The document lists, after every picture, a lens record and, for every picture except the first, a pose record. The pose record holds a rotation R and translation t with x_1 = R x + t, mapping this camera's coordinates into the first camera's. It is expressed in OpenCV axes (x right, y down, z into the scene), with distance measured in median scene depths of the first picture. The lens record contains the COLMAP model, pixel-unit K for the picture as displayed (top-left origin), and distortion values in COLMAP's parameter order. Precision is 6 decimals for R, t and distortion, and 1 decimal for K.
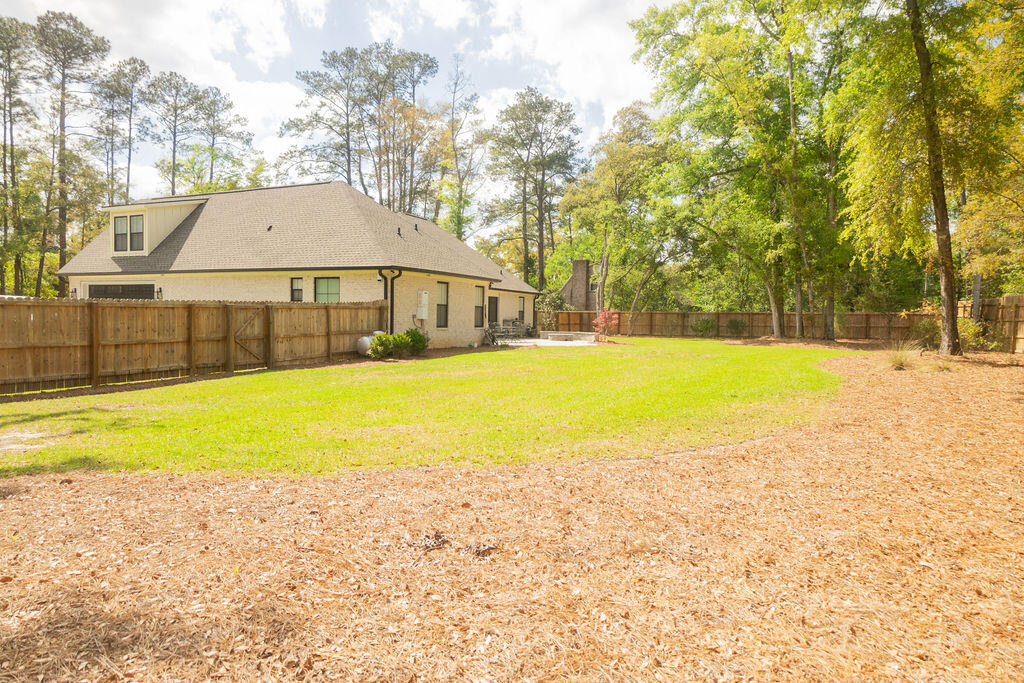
lens RADIAL K [[660.1, 0, 513.6], [0, 660.1, 344.0], [0, 0, 1]] dist [-0.003641, 0.005145]
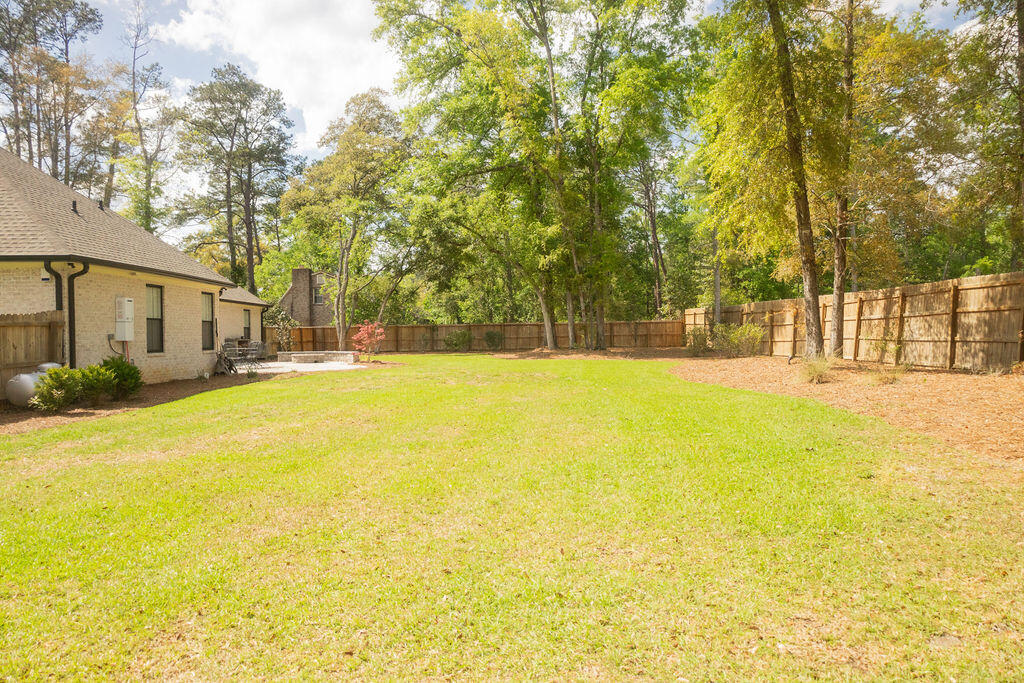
lens RADIAL K [[660.1, 0, 513.6], [0, 660.1, 344.0], [0, 0, 1]] dist [-0.003641, 0.005145]
pose [[0.900574, -0.033144, 0.433438, -0.041513], [0.043276, 0.998972, -0.013527, -0.005178], [-0.432543, 0.030940, 0.901082, 0.137671]]
